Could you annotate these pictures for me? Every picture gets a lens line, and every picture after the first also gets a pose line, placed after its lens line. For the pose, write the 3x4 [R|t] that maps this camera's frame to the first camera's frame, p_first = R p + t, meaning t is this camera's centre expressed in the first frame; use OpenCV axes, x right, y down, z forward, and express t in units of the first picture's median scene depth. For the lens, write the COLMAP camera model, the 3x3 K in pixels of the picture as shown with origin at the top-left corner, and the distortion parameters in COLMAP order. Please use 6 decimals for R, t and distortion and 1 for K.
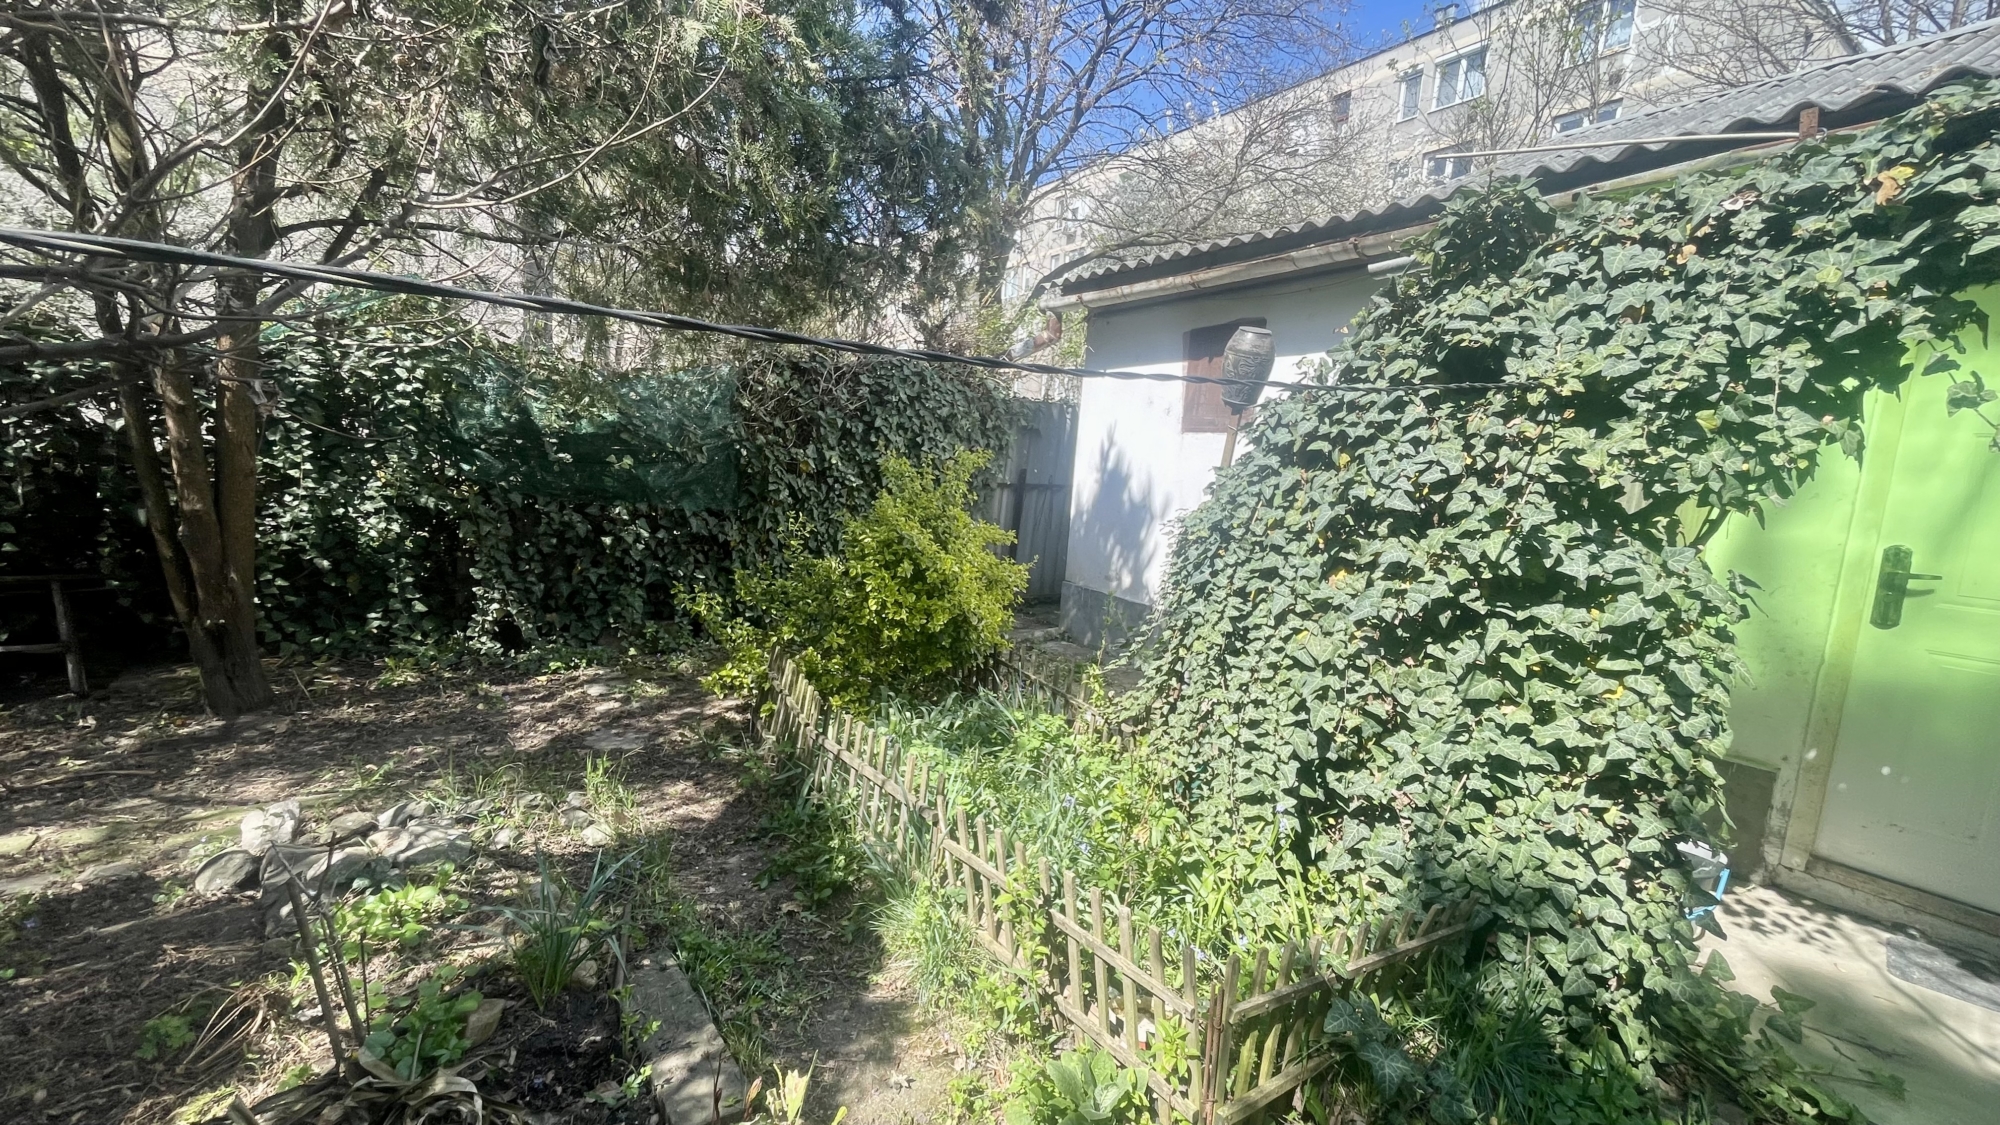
lens RADIAL K [[812.4, 0, 984.7], [0, 812.4, 568.9], [0, 0, 1]] dist [0.003313, 0.000007]
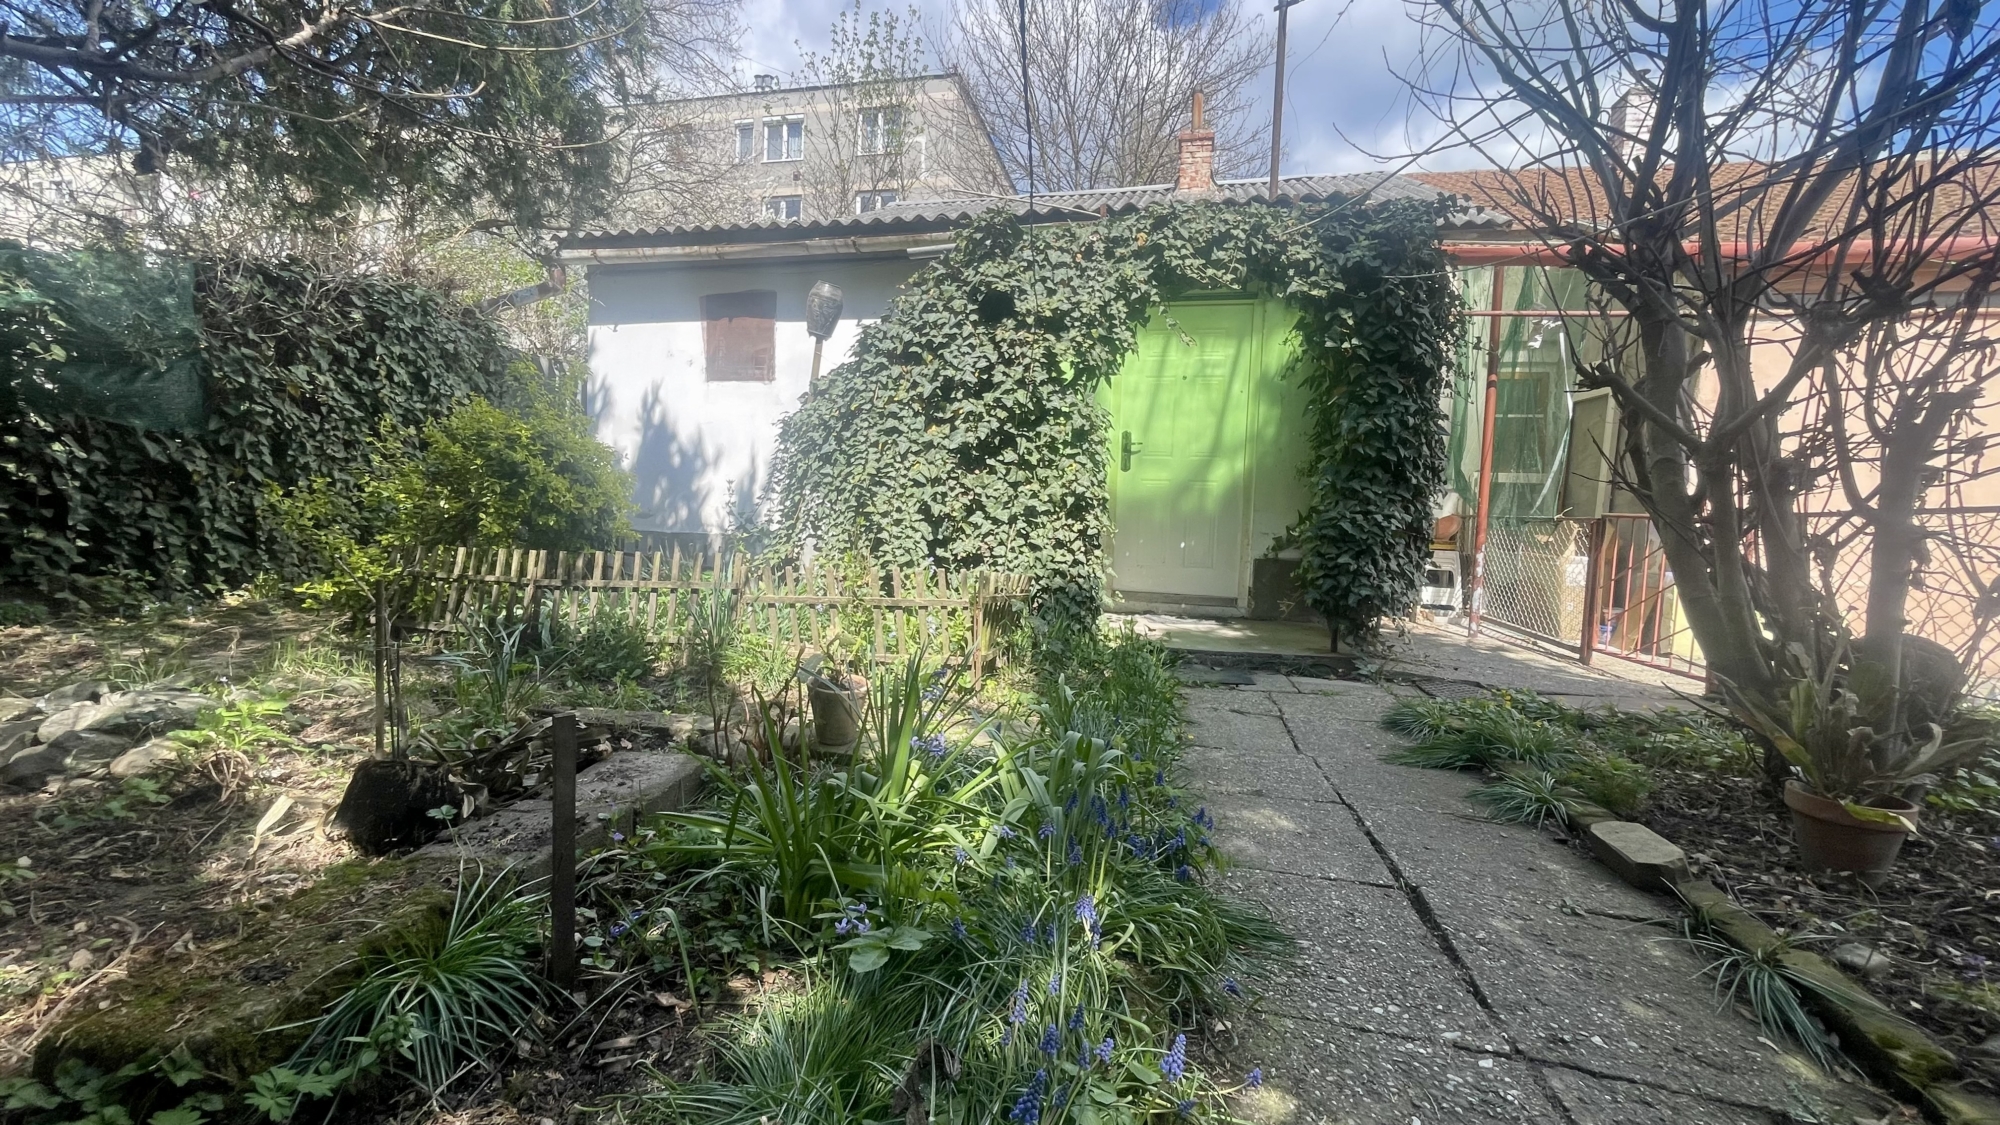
lens RADIAL K [[812.4, 0, 984.7], [0, 812.4, 568.9], [0, 0, 1]] dist [0.003313, 0.000007]
pose [[0.724687, -0.089603, 0.683228, -0.714598], [0.106350, 0.994173, 0.017578, 0.304437], [-0.680822, 0.059923, 0.729993, -0.298530]]
